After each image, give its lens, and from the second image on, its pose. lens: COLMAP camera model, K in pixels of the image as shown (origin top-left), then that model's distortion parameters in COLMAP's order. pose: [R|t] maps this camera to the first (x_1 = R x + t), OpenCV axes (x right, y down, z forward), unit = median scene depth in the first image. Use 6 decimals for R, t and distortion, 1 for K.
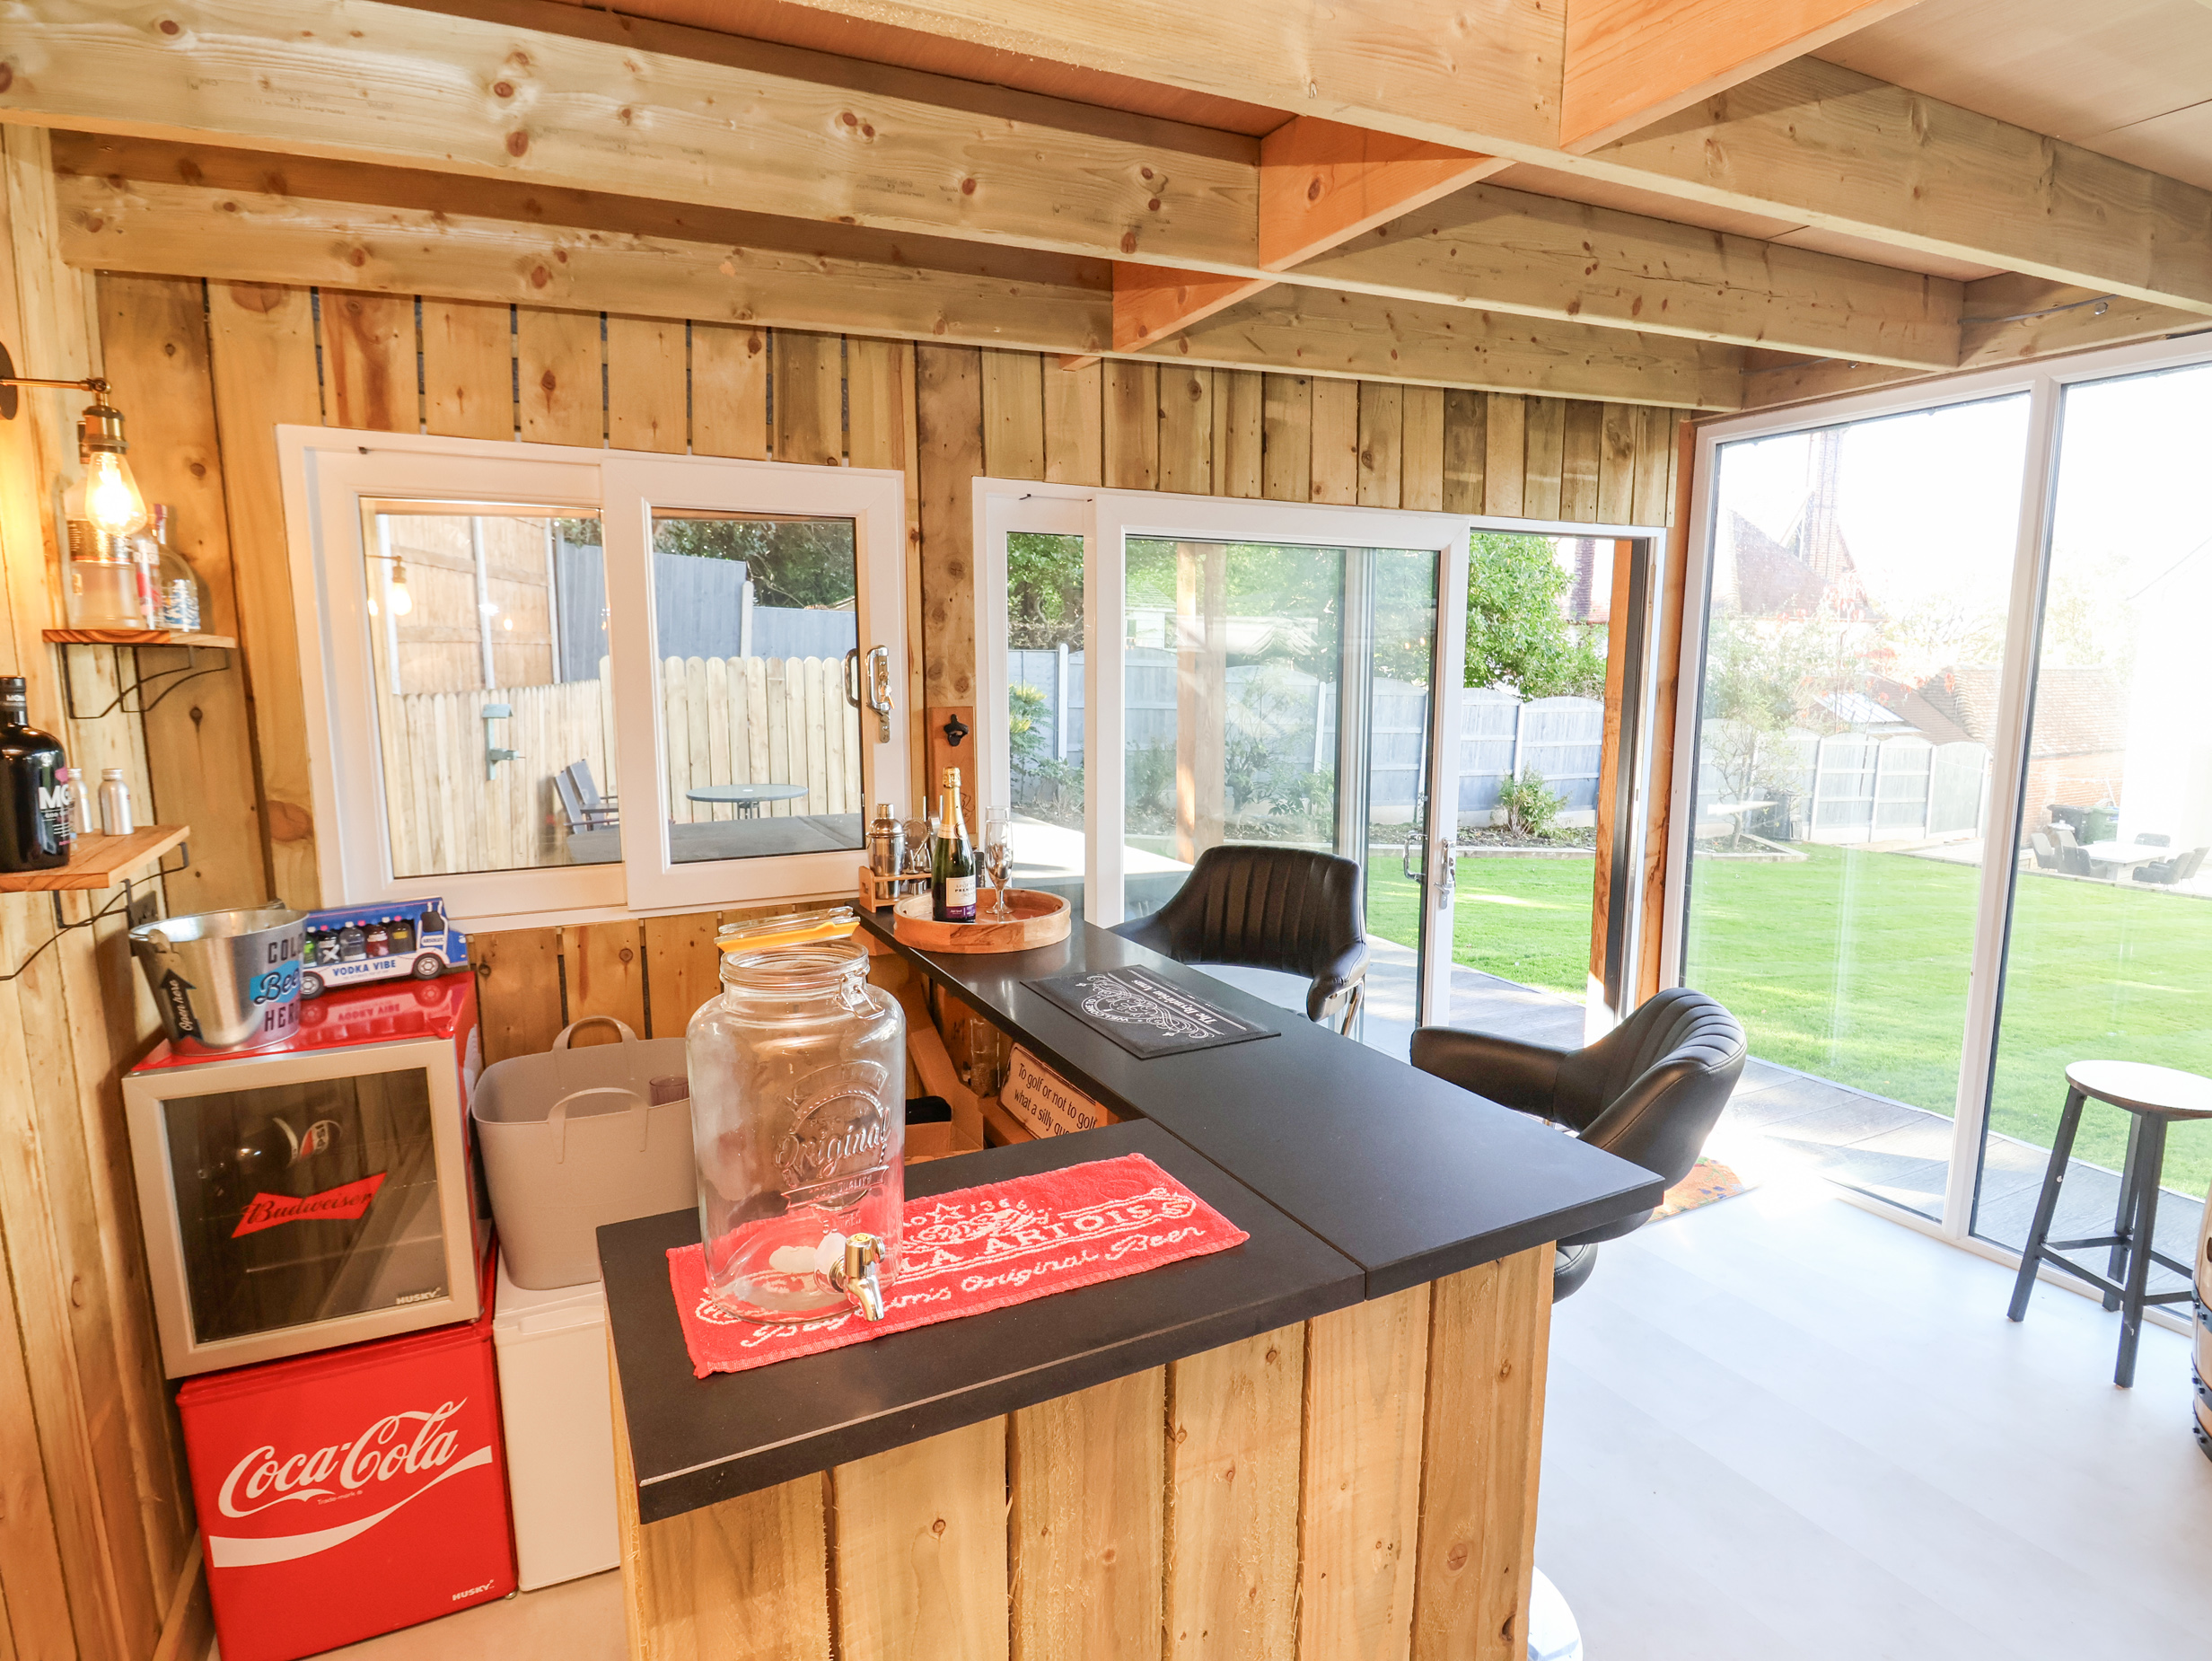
lens RADIAL K [[1151.9, 0, 1105.0], [0, 1151.9, 825.0], [0, 0, 1]] dist [0.002127, -0.017309]
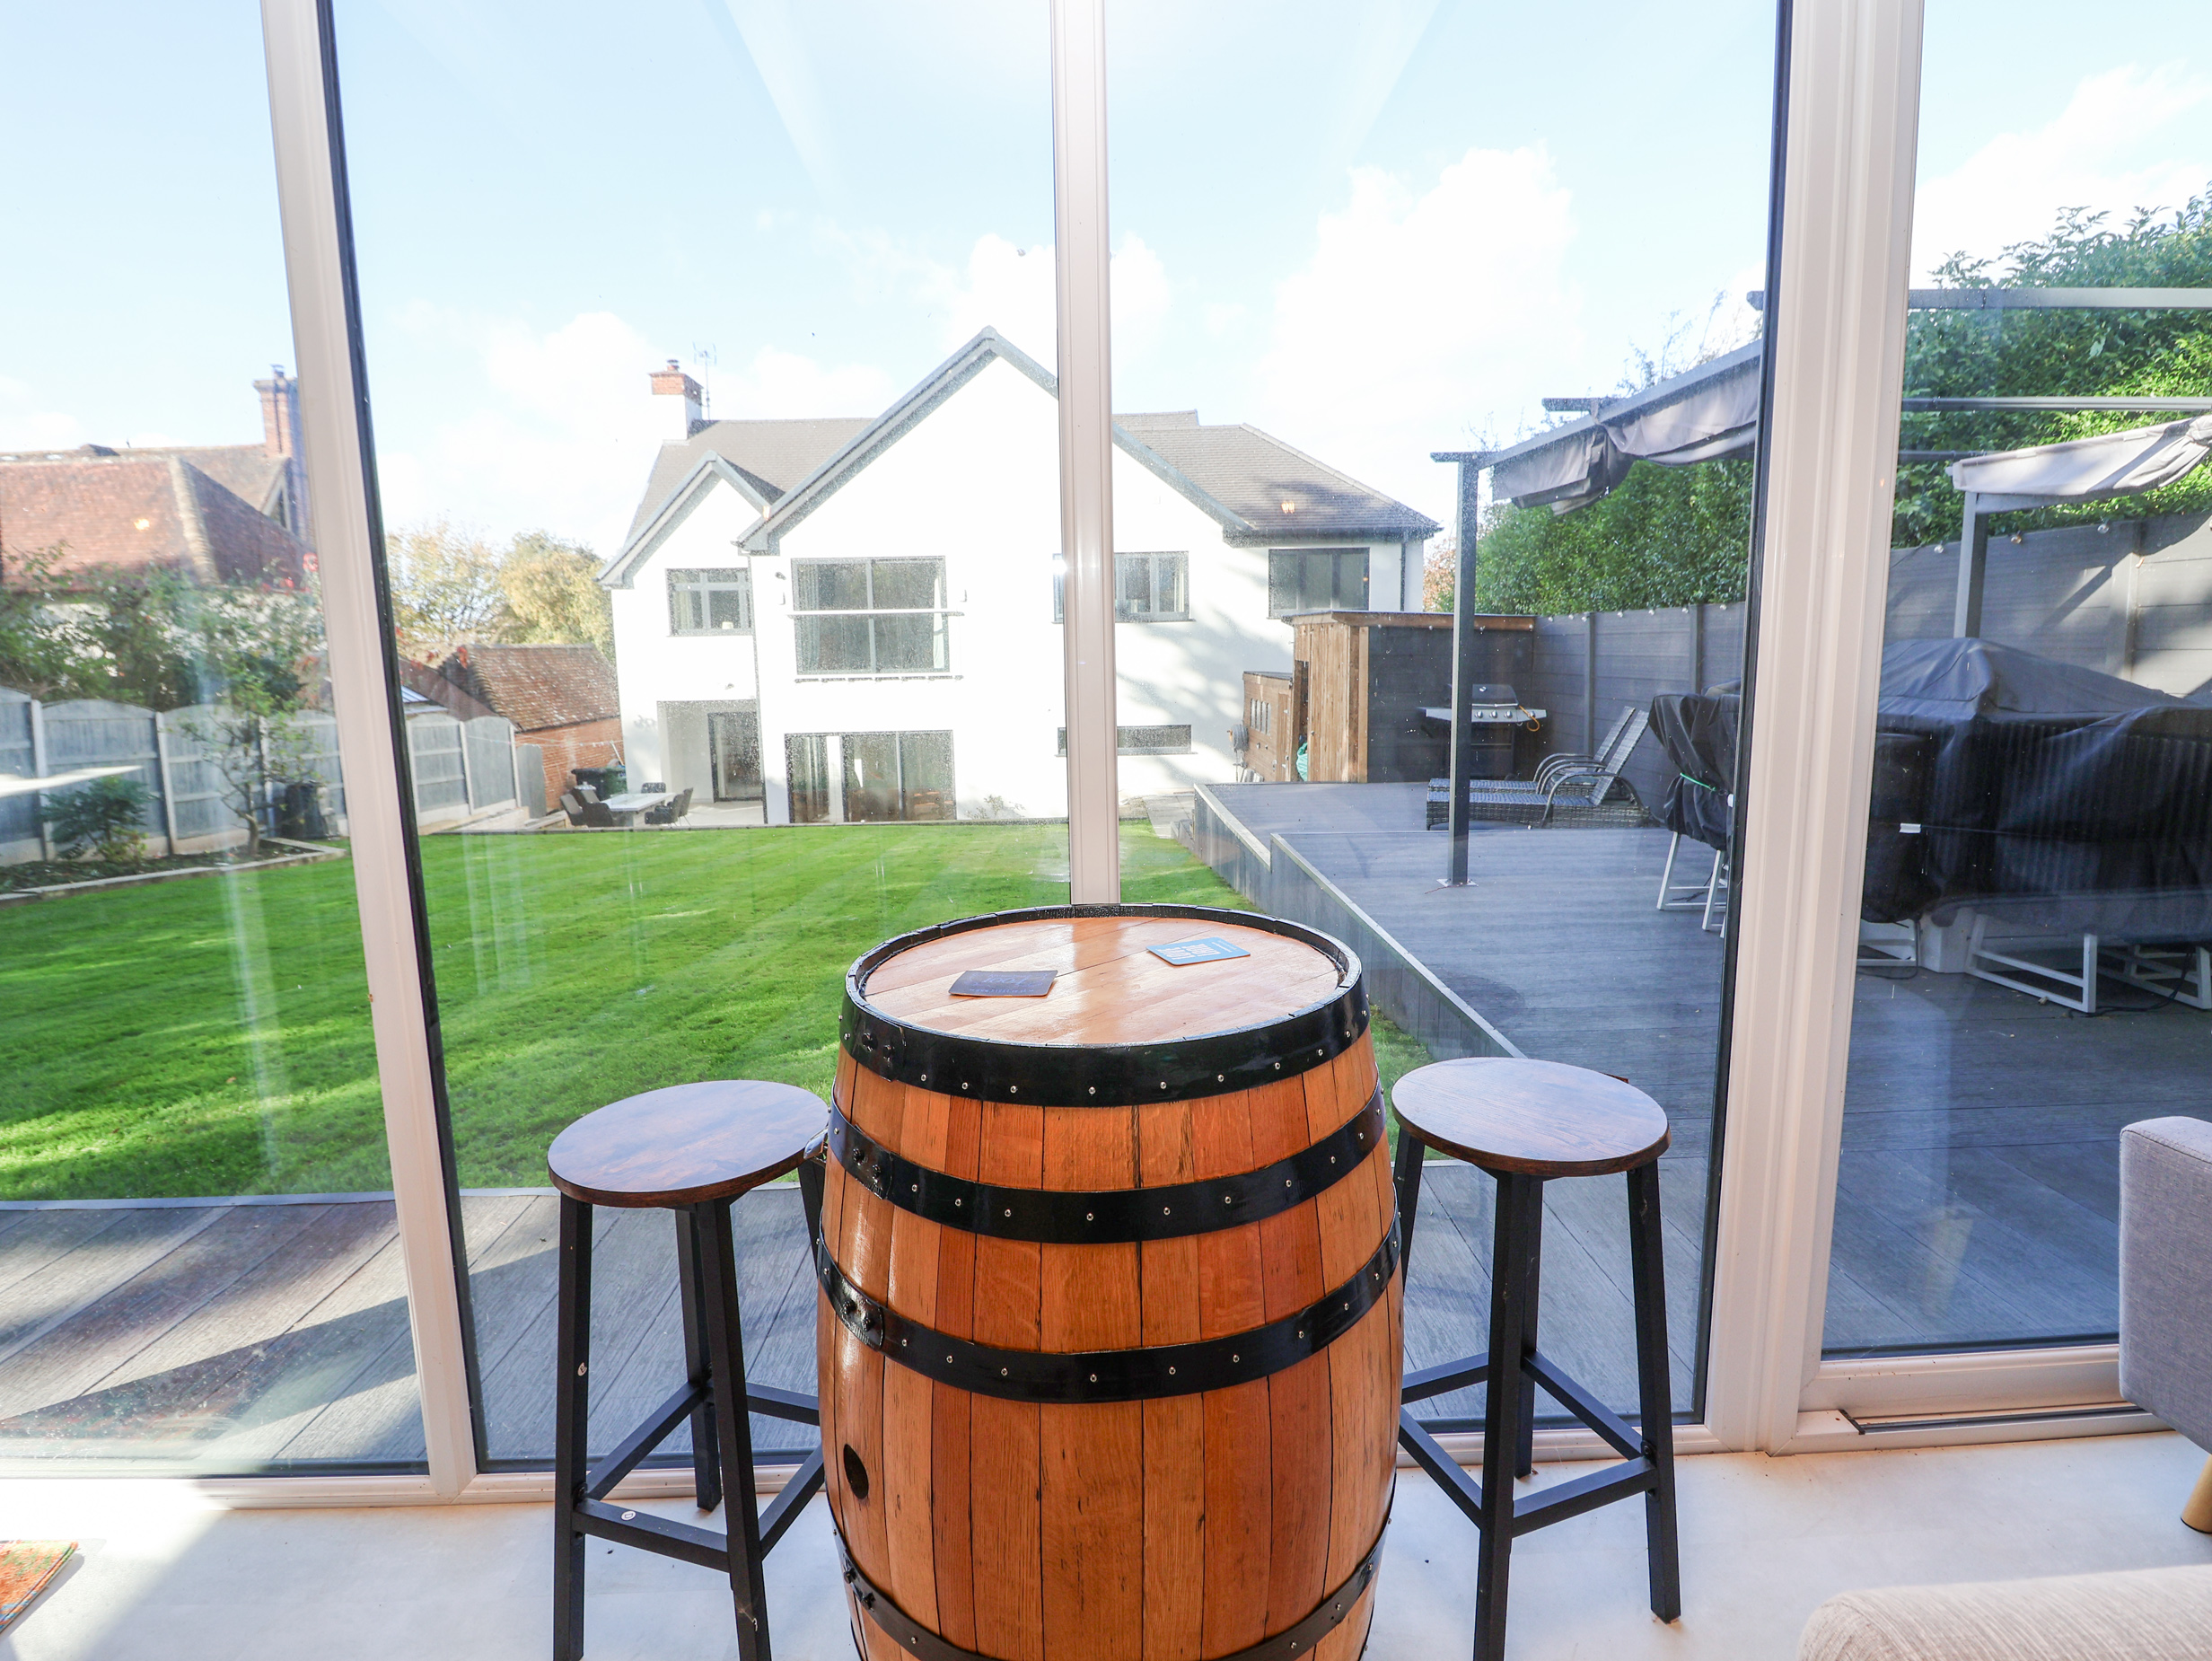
lens RADIAL K [[1151.9, 0, 1105.0], [0, 1151.9, 825.0], [0, 0, 1]] dist [0.002127, -0.017309]
pose [[0.430446, -0.147821, 0.890430, 0.076707], [0.144854, 0.985025, 0.093500, 0.009235], [-0.890917, 0.088736, 0.445413, 0.081050]]
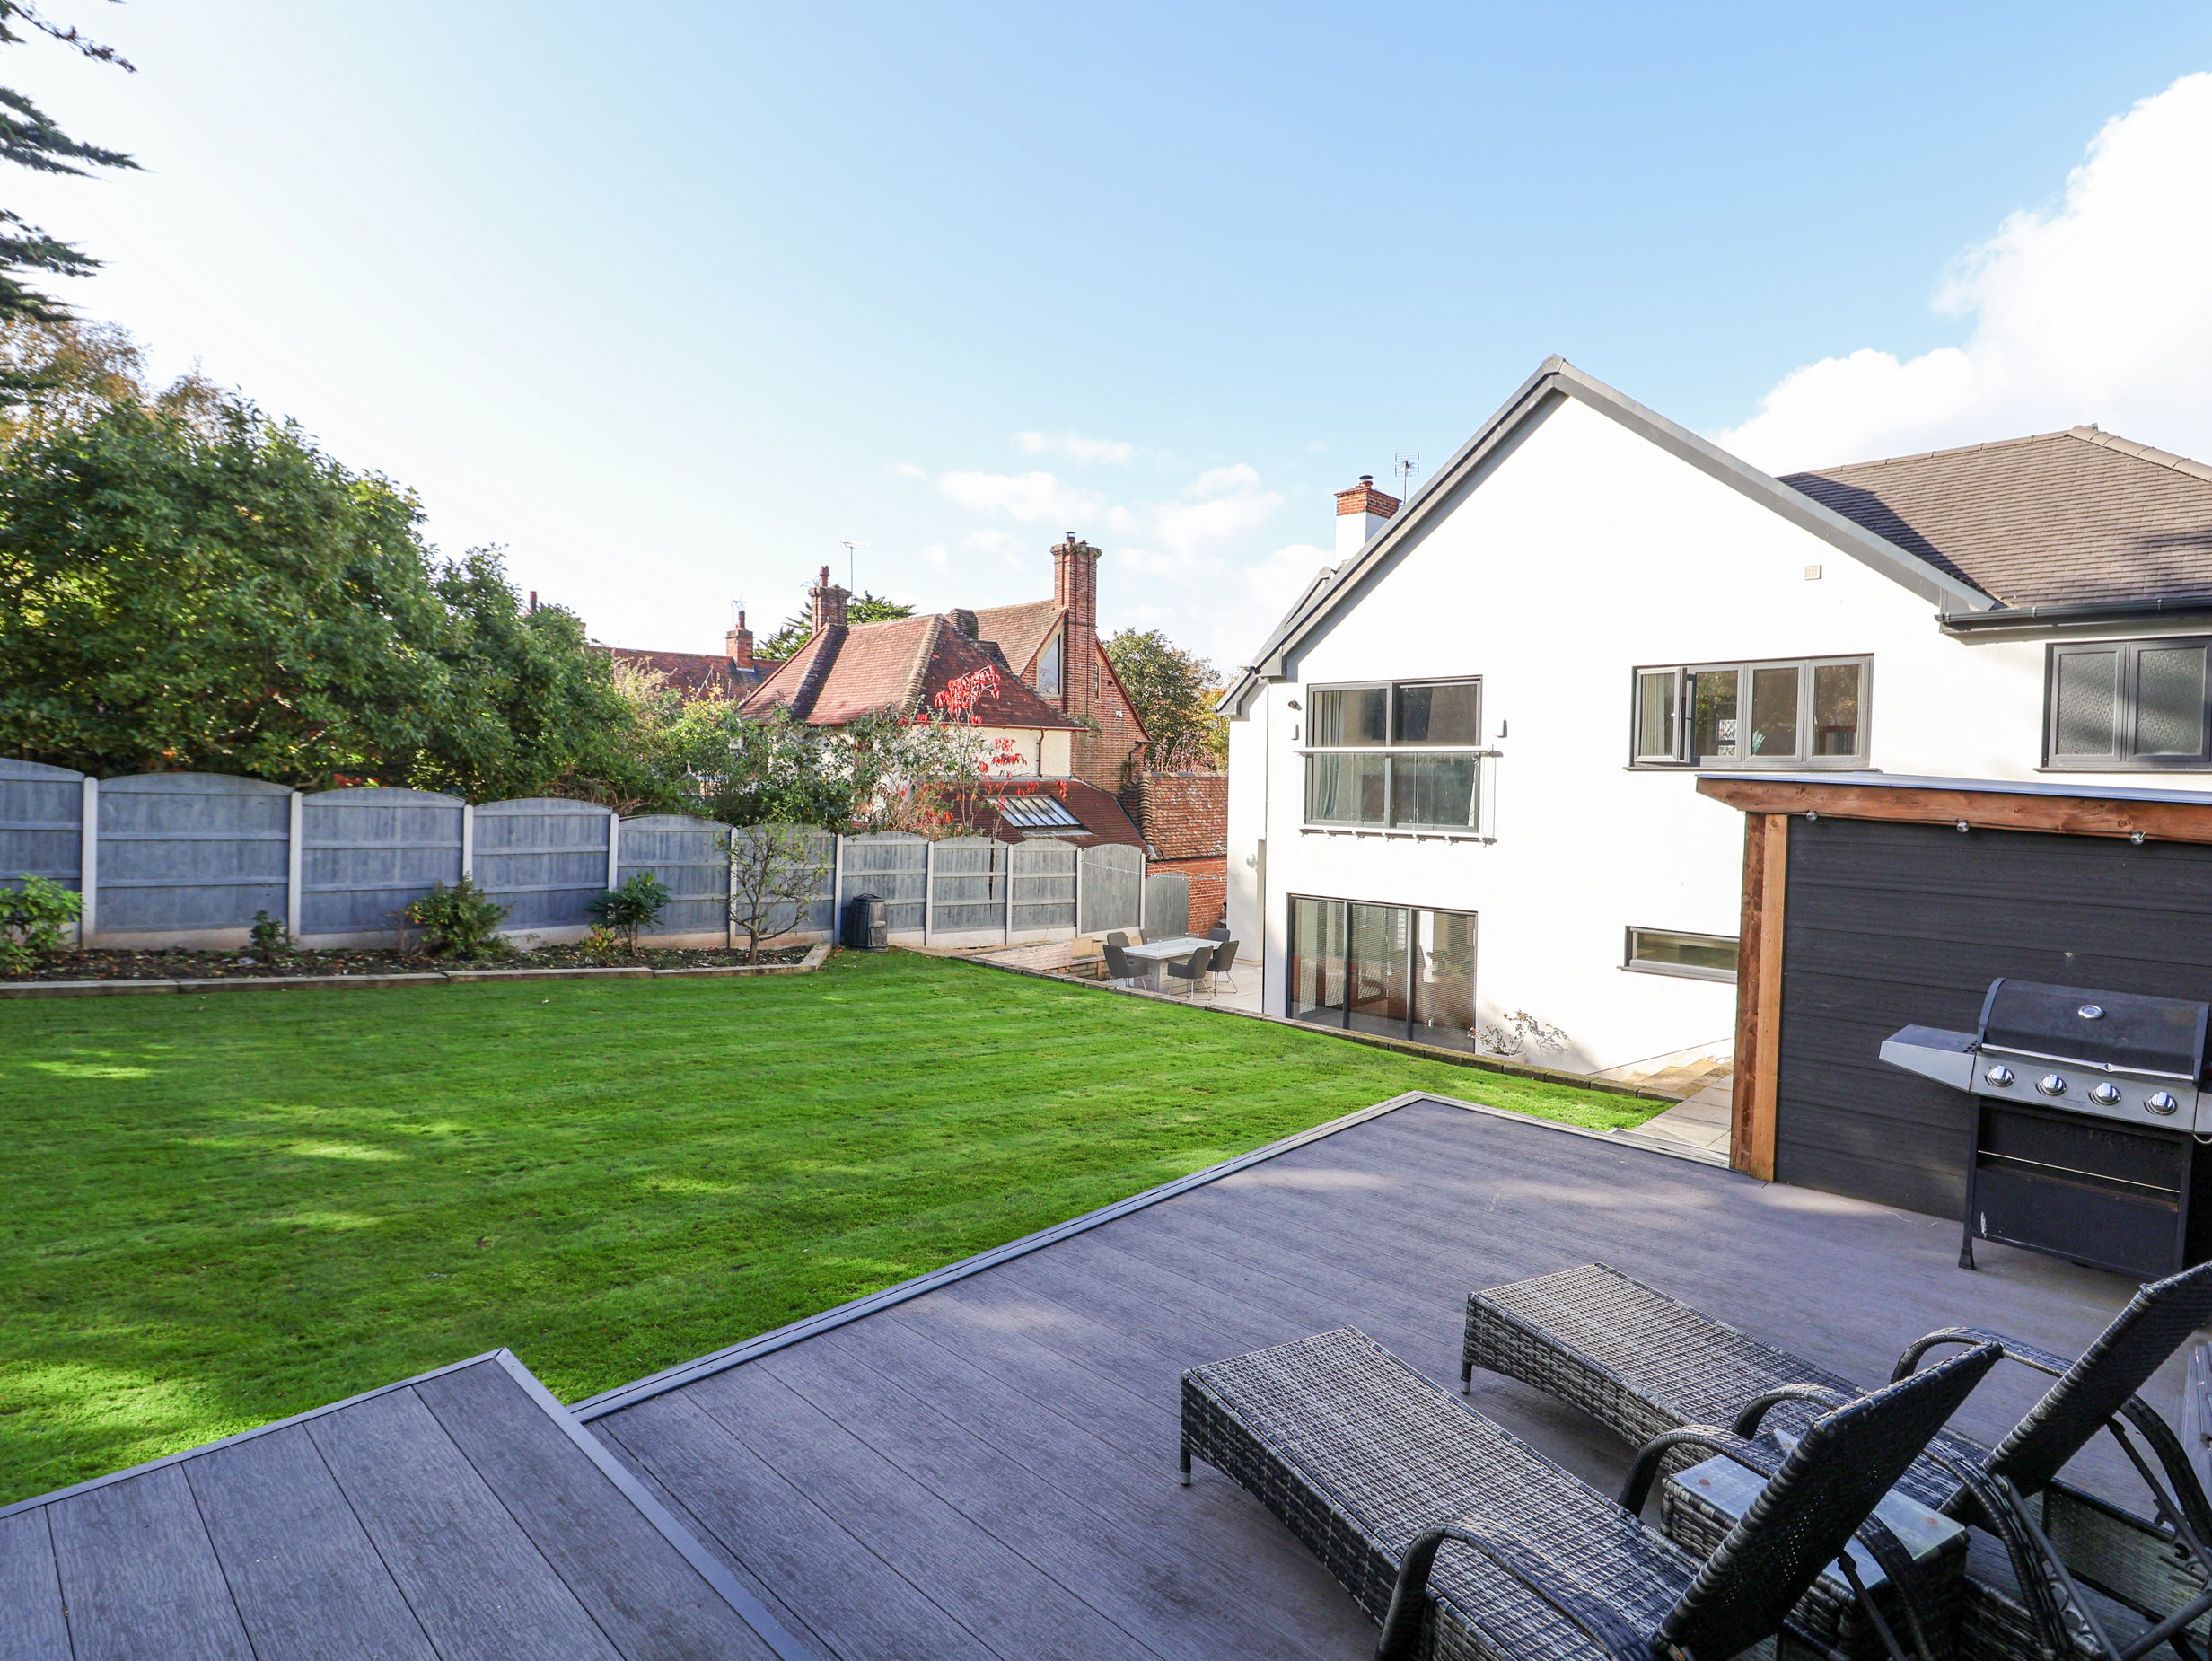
lens RADIAL K [[1151.9, 0, 1105.0], [0, 1151.9, 825.0], [0, 0, 1]] dist [0.002127, -0.017309]
pose [[0.946931, -0.005496, 0.321391, 0.546550], [0.035144, 0.995630, -0.086521, 0.001128], [-0.319511, 0.093224, 0.942986, 0.014579]]
